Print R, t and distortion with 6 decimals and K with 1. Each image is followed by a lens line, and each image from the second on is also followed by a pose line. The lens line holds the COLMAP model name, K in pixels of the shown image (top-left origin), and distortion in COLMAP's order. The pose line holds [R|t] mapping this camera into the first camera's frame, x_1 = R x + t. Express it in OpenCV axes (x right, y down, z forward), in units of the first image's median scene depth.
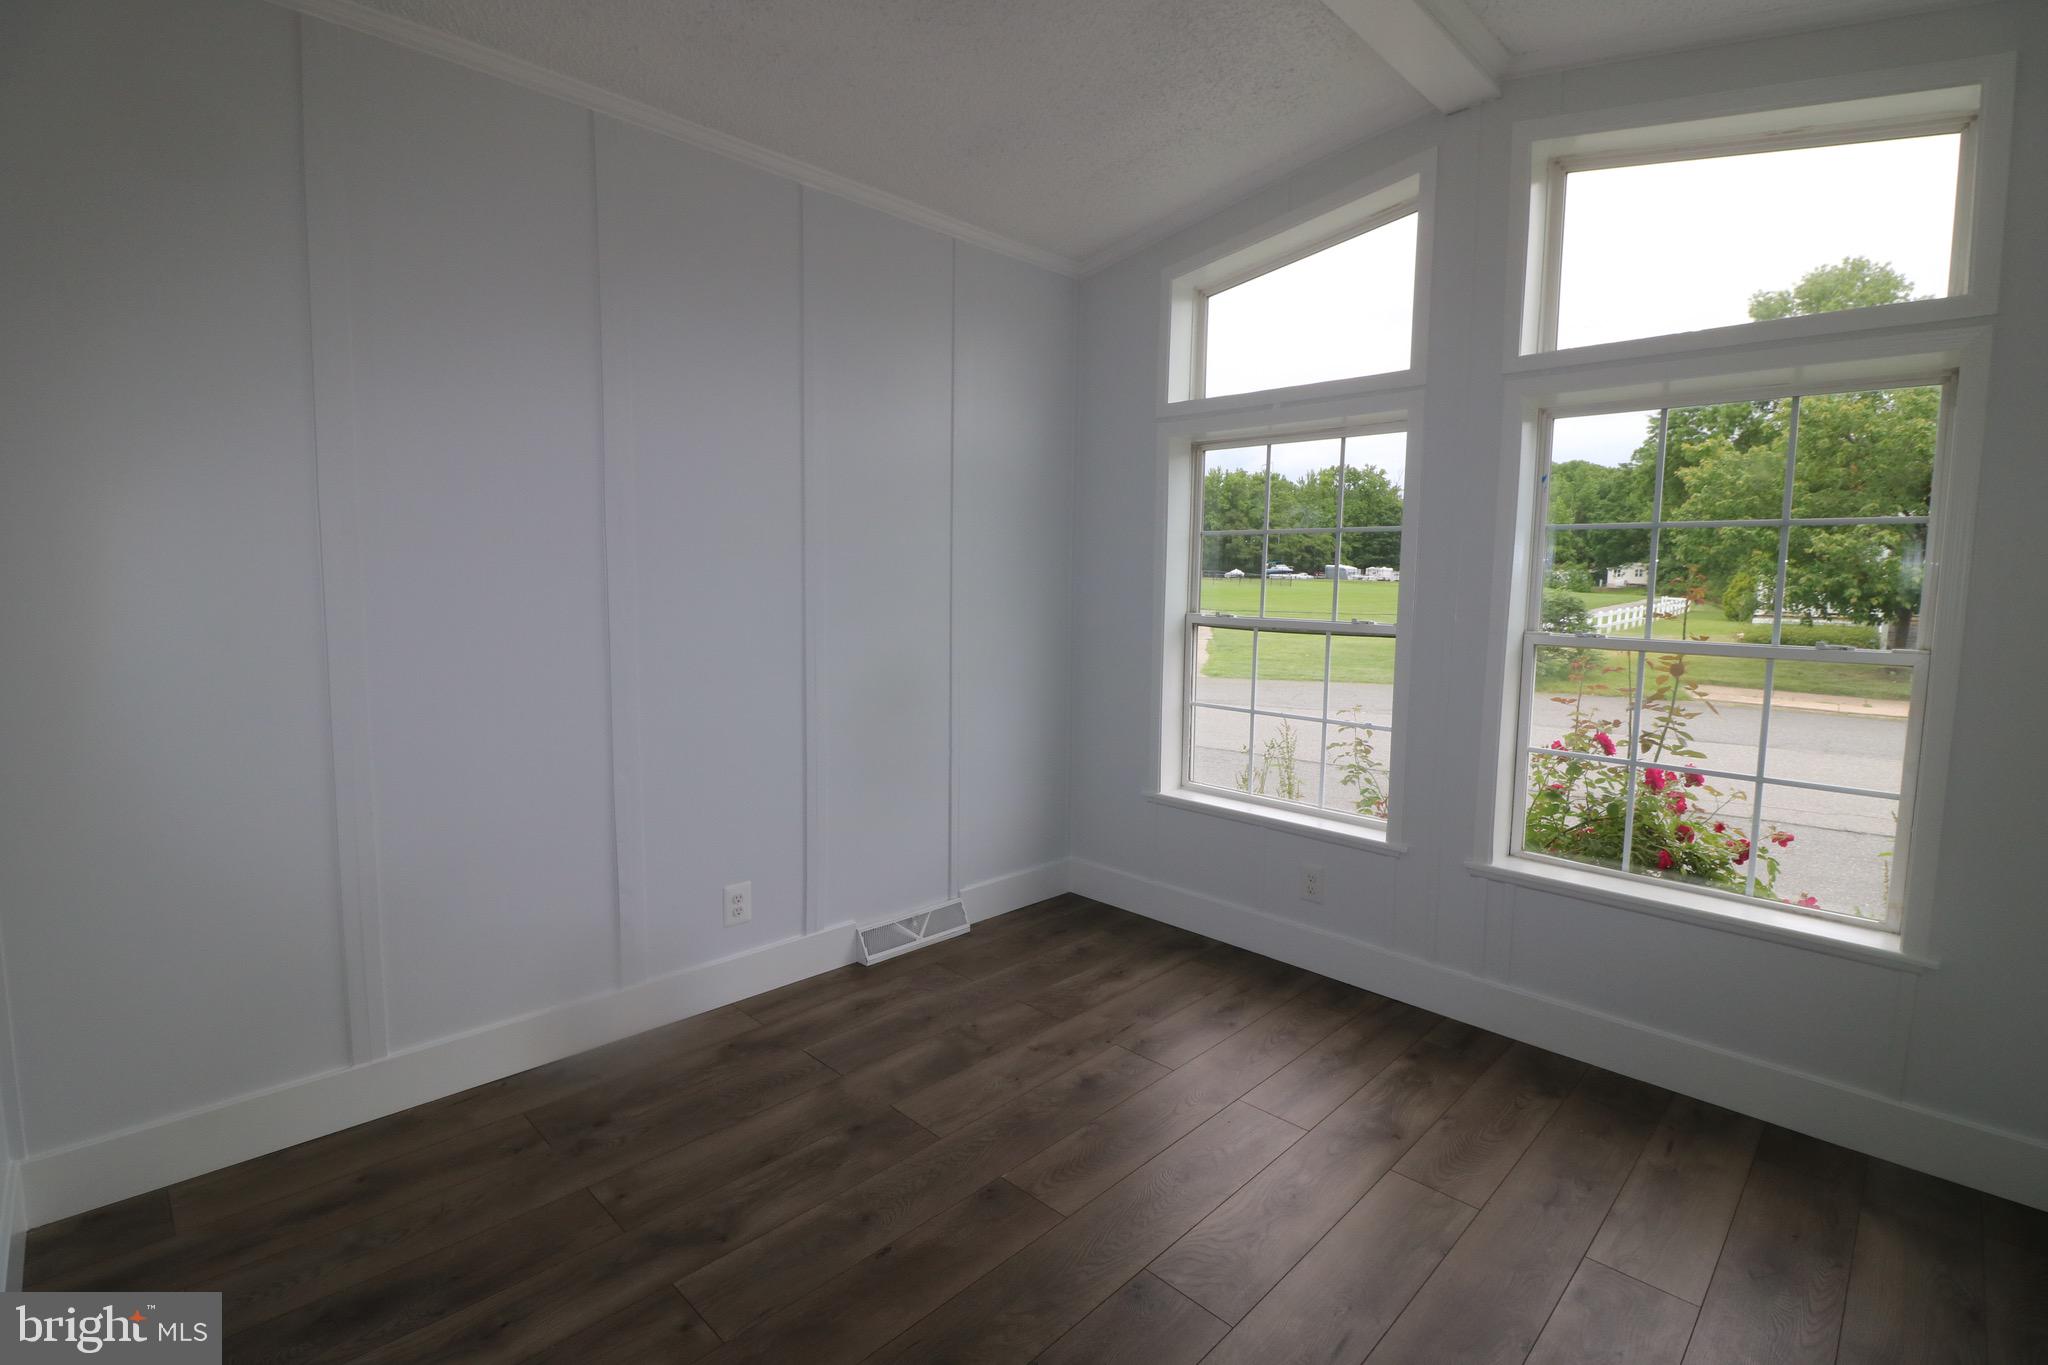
lens RADIAL K [[948.8, 0, 1029.2], [0, 948.8, 666.1], [0, 0, 1]] dist [-0.005596, -0.009723]
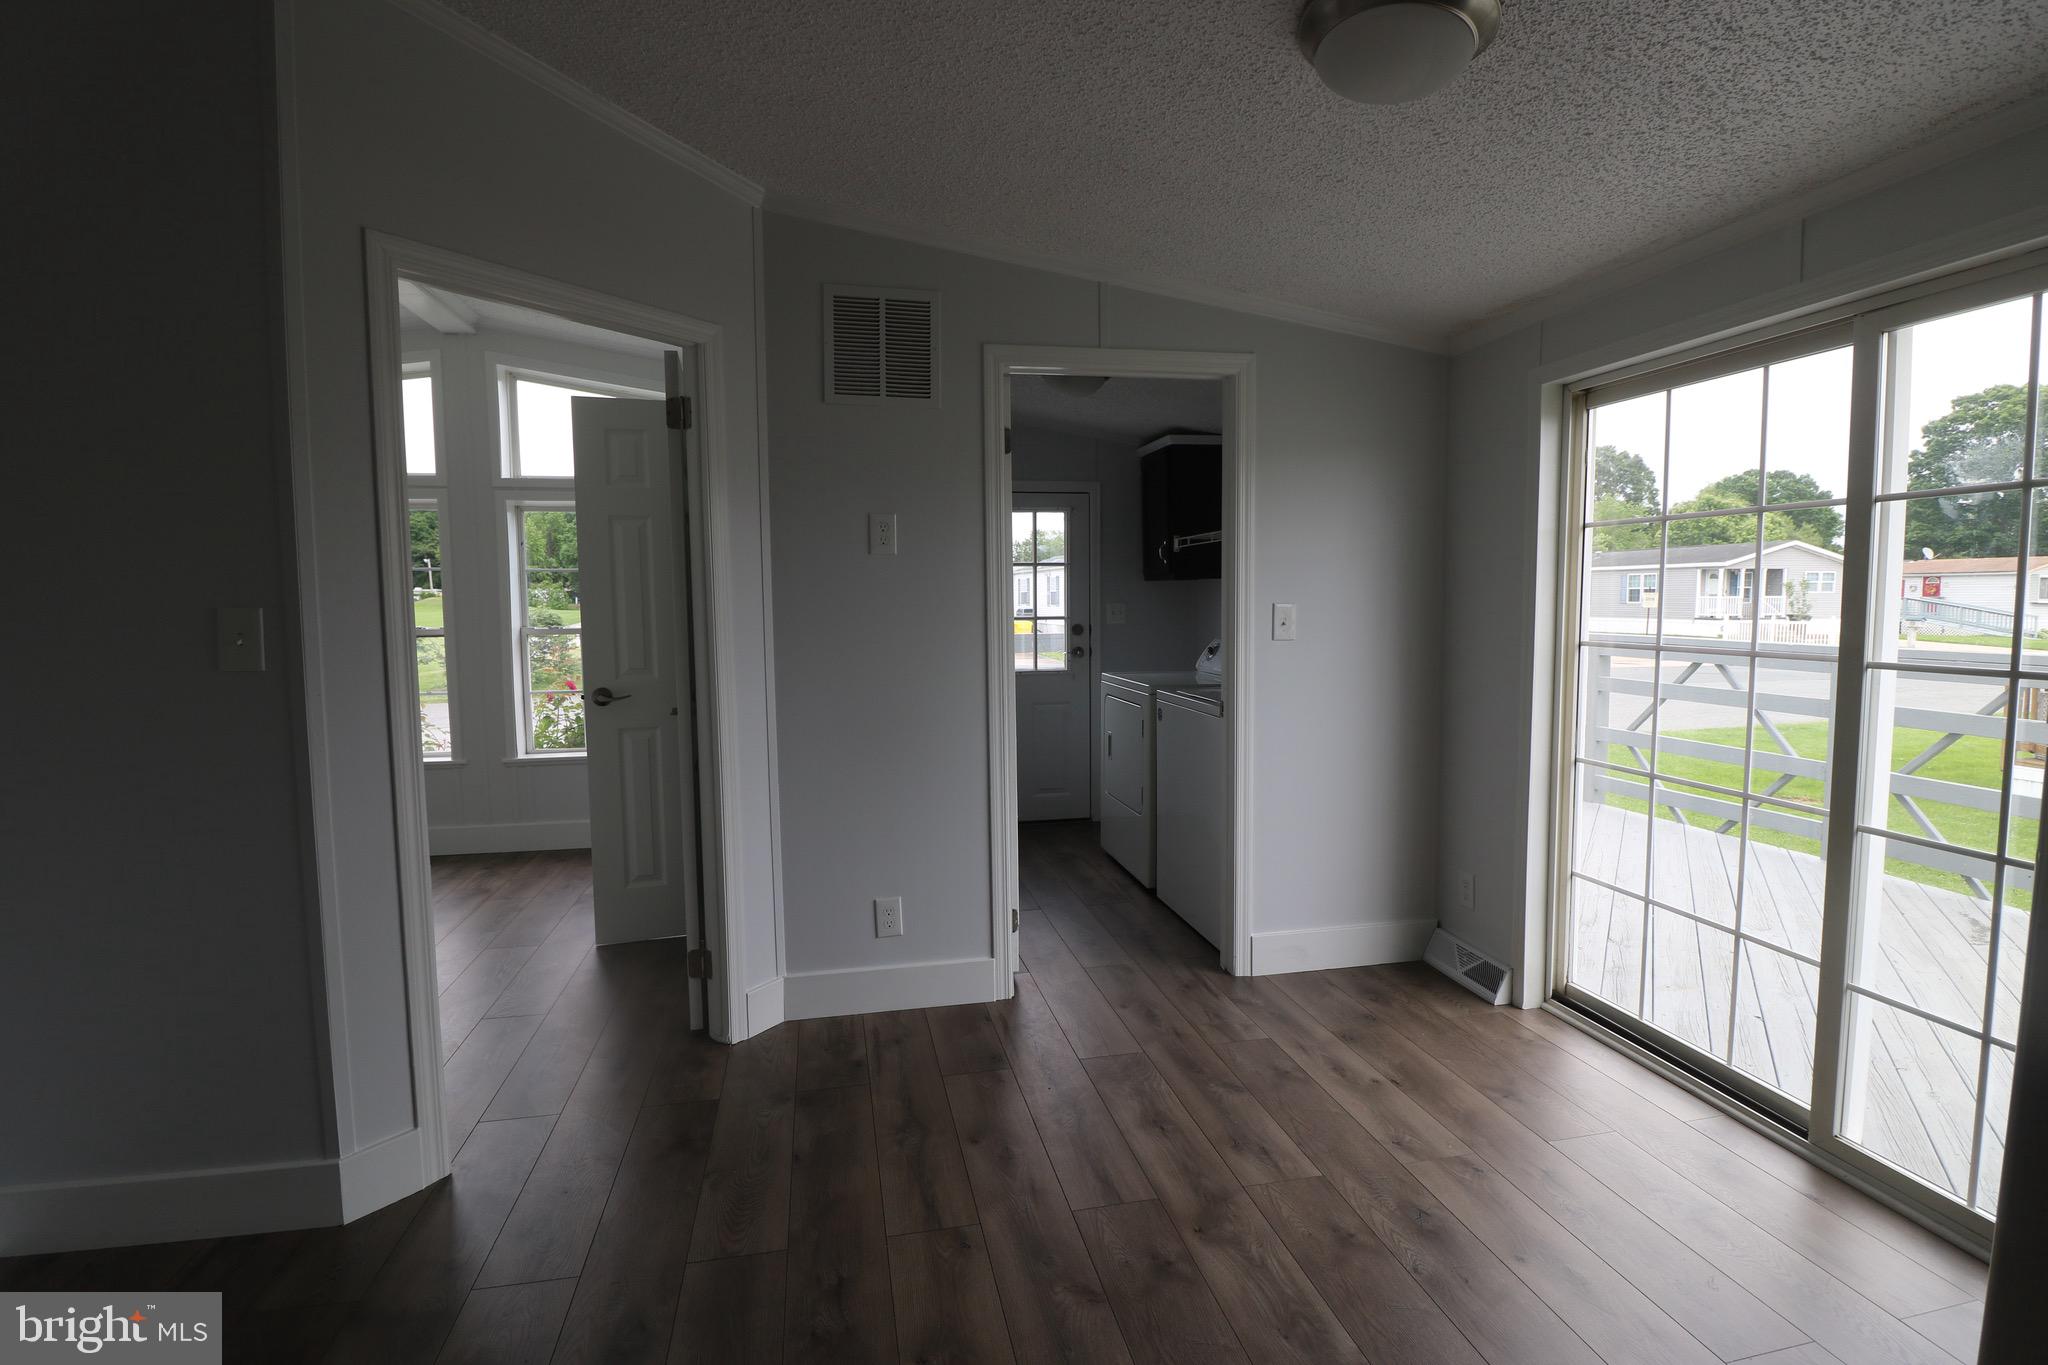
lens RADIAL K [[948.8, 0, 1028.0], [0, 948.8, 672.9], [0, 0, 1]] dist [-0.005596, -0.009723]
pose [[0.552569, -0.085104, 0.829111, -0.456926], [0.095795, 0.994666, 0.038254, 0.073858], [-0.827944, 0.058287, 0.557774, -0.822638]]
